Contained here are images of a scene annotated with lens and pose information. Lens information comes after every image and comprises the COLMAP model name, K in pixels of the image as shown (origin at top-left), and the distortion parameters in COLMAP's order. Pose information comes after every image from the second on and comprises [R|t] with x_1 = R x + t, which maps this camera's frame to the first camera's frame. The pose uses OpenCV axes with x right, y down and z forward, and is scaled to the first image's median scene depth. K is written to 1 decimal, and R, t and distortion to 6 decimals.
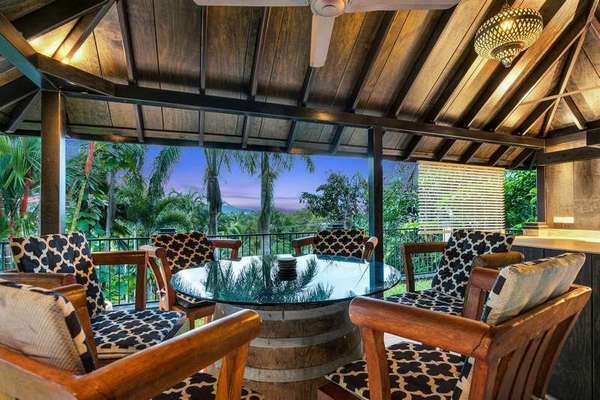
lens RADIAL K [[289.5, 0, 300.0], [0, 289.5, 200.0], [0, 0, 1]] dist [-0.000186, 0.000118]
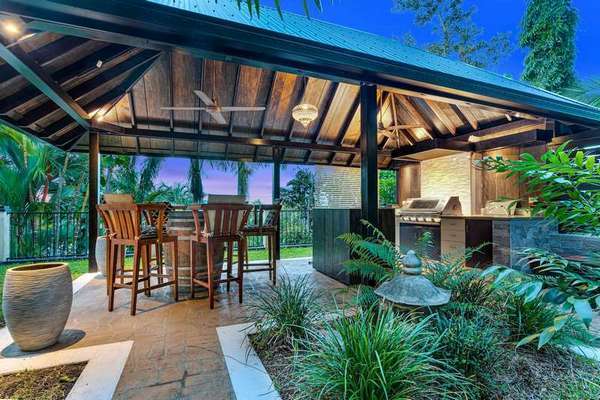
lens RADIAL K [[289.5, 0, 300.0], [0, 289.5, 200.0], [0, 0, 1]] dist [-0.000186, 0.000118]
pose [[0.999678, 0.004320, 0.025020, 0.404288], [-0.004723, 0.999860, 0.016059, 0.043197], [-0.024947, -0.016172, 0.999558, -0.810180]]
